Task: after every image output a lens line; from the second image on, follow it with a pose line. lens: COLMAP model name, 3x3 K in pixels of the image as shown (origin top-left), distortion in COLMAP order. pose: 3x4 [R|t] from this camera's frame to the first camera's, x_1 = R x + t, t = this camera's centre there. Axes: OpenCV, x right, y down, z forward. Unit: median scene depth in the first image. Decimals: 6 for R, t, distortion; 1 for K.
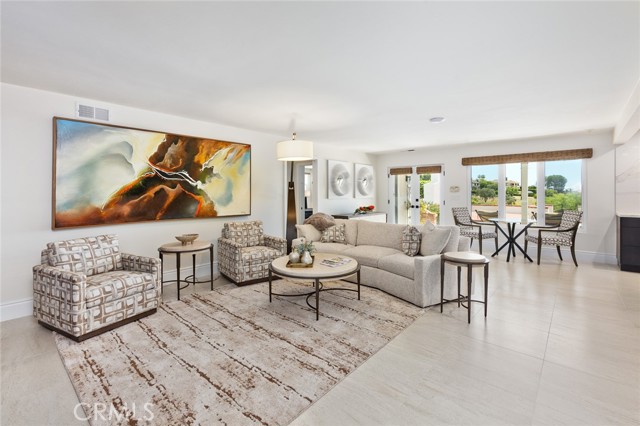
lens RADIAL K [[287.1, 0, 320.2], [0, 287.1, 194.7], [0, 0, 1]] dist [-0.000858, -0.000063]
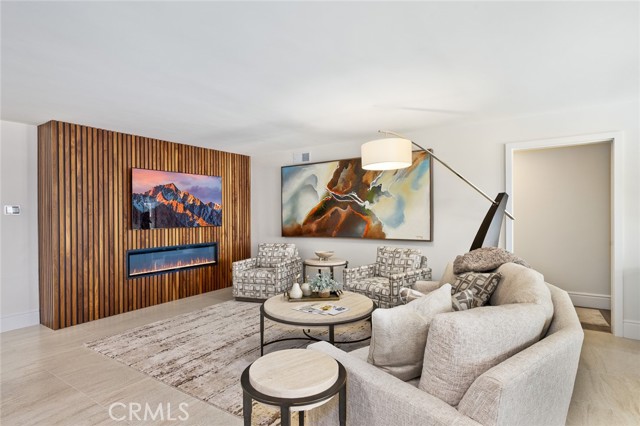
lens RADIAL K [[334.4, 0, 320.0], [0, 334.4, 213.0], [0, 0, 1]] dist [0.000450, 0.000128]
pose [[0.141188, -0.005236, -0.989969, 0.753523], [0.005424, 0.999975, -0.004515, -0.002685], [0.989968, -0.004732, 0.141213, 0.743811]]
